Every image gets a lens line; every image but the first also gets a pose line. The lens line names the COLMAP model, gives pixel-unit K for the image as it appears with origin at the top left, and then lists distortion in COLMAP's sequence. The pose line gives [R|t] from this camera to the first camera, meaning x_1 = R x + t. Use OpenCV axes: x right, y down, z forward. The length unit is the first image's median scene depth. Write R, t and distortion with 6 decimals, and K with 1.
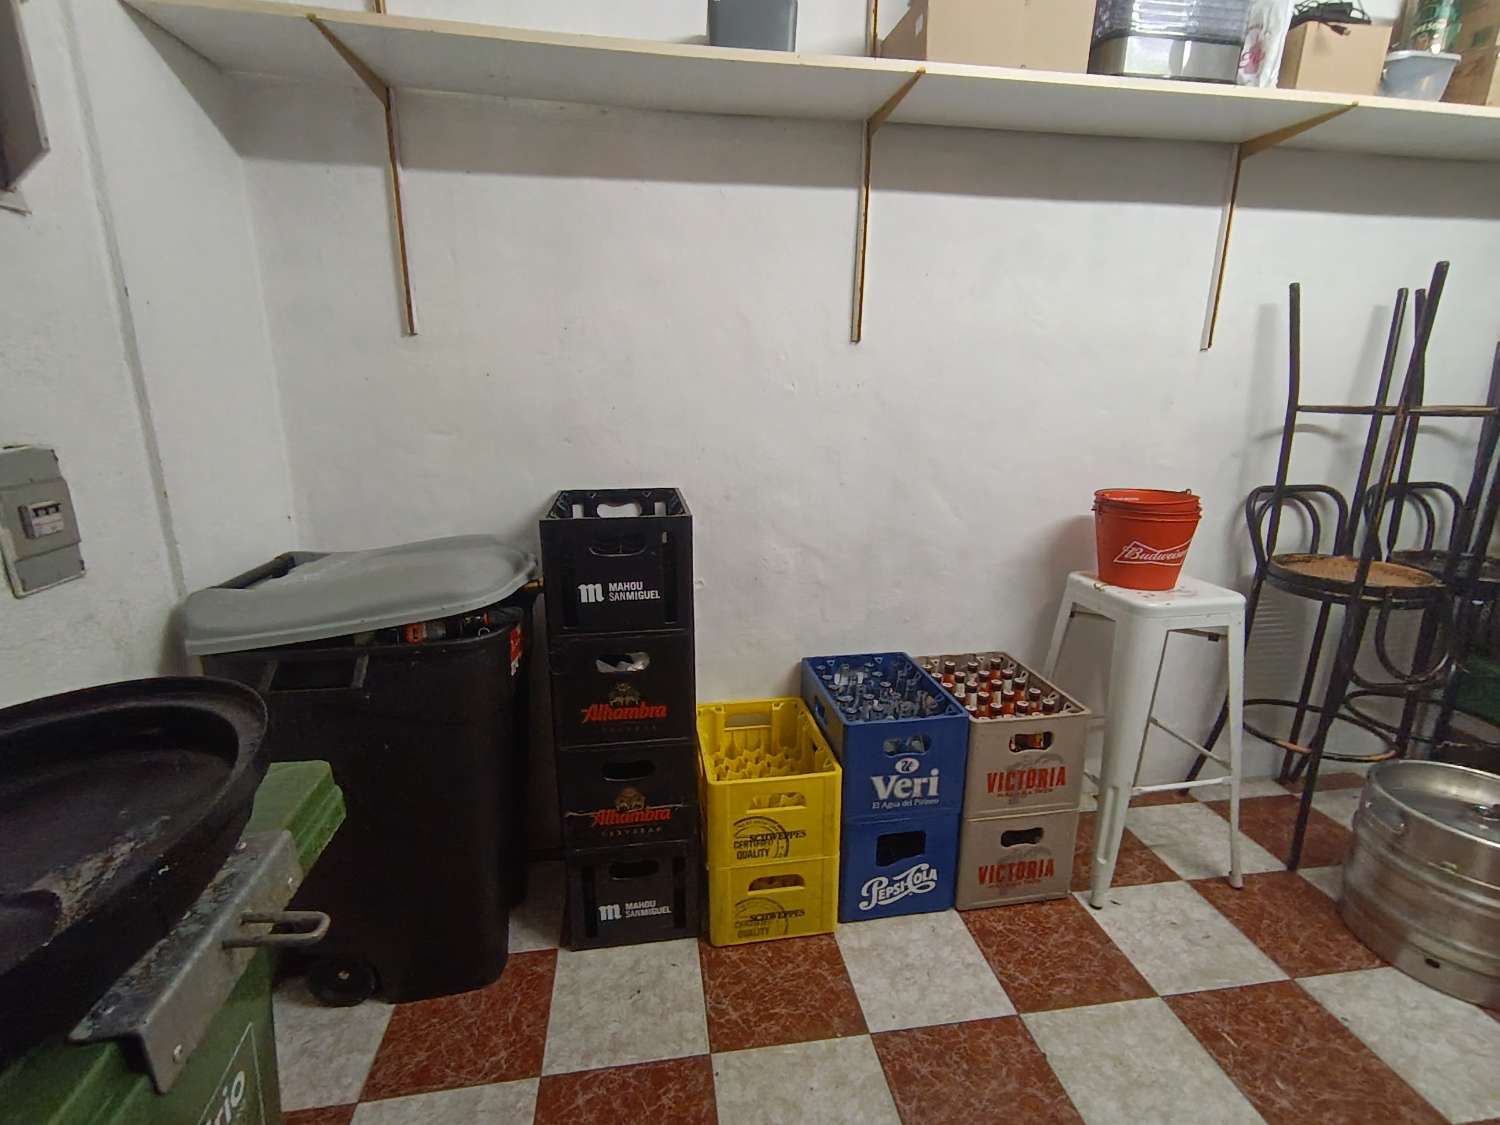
lens RADIAL K [[706.4, 0, 750.0], [0, 706.4, 562.5], [0, 0, 1]] dist [0.002800, -0.000476]
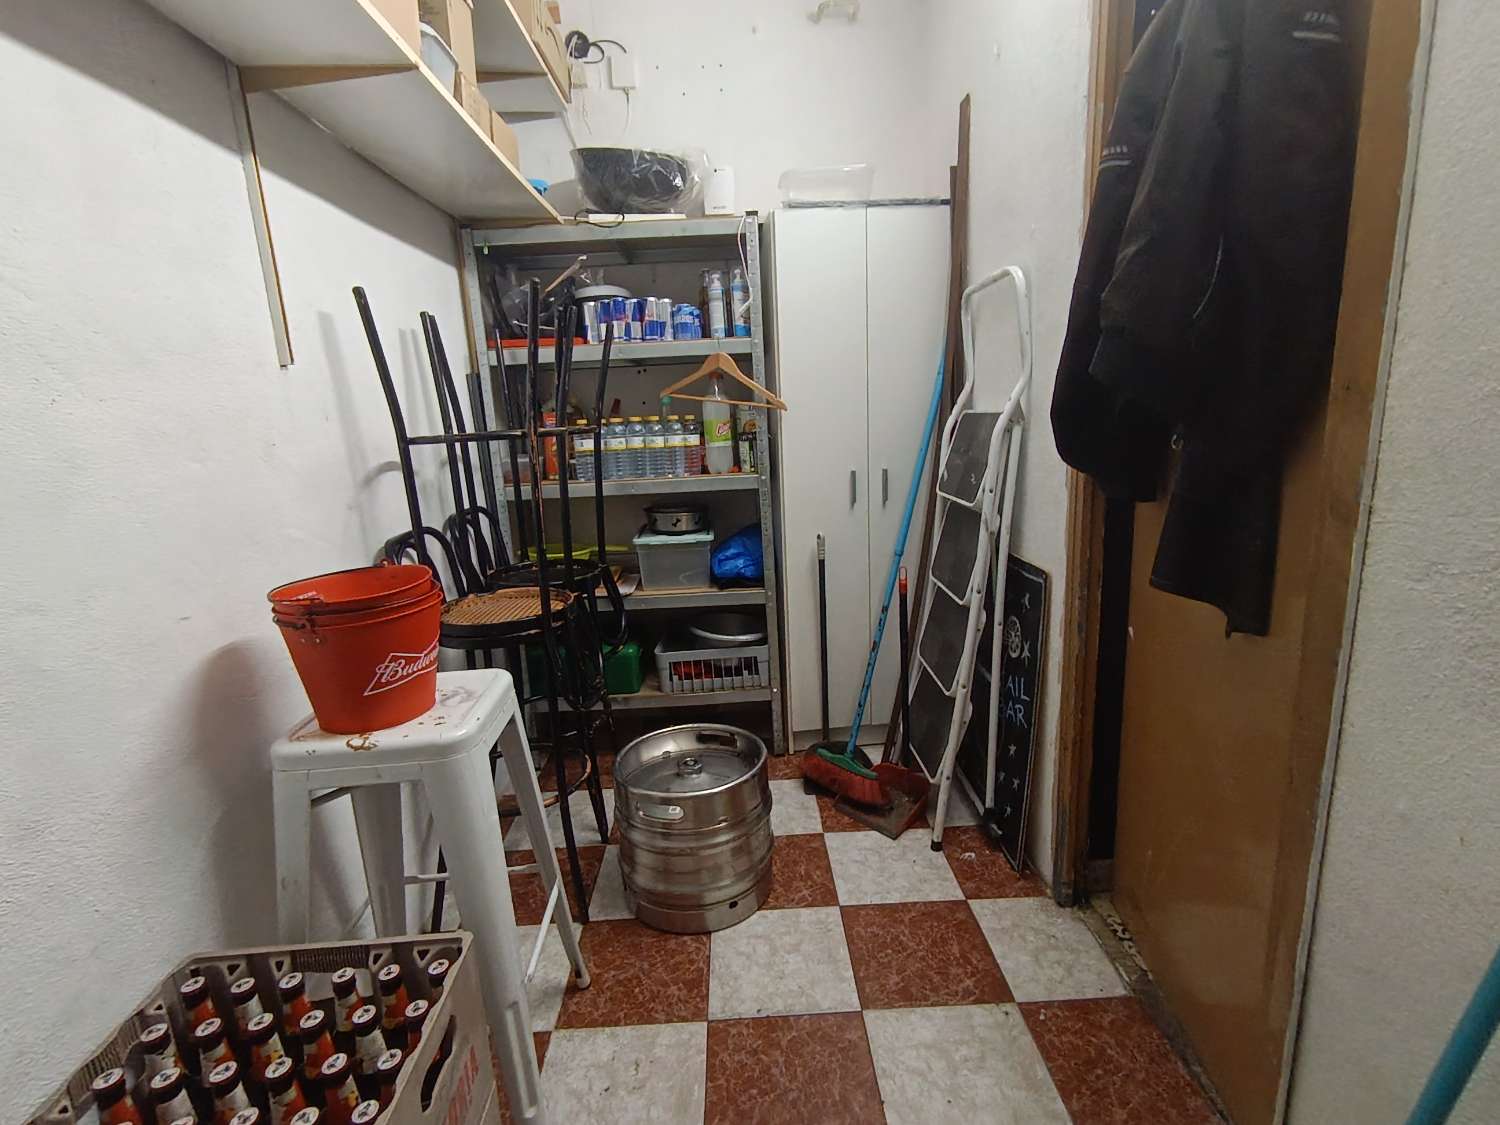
lens RADIAL K [[706.4, 0, 750.0], [0, 706.4, 562.5], [0, 0, 1]] dist [0.002800, -0.000476]
pose [[0.134903, -0.217061, 0.966792, -0.003496], [0.295706, 0.940067, 0.169799, -0.112595], [-0.945706, 0.262980, 0.191004, 0.532092]]
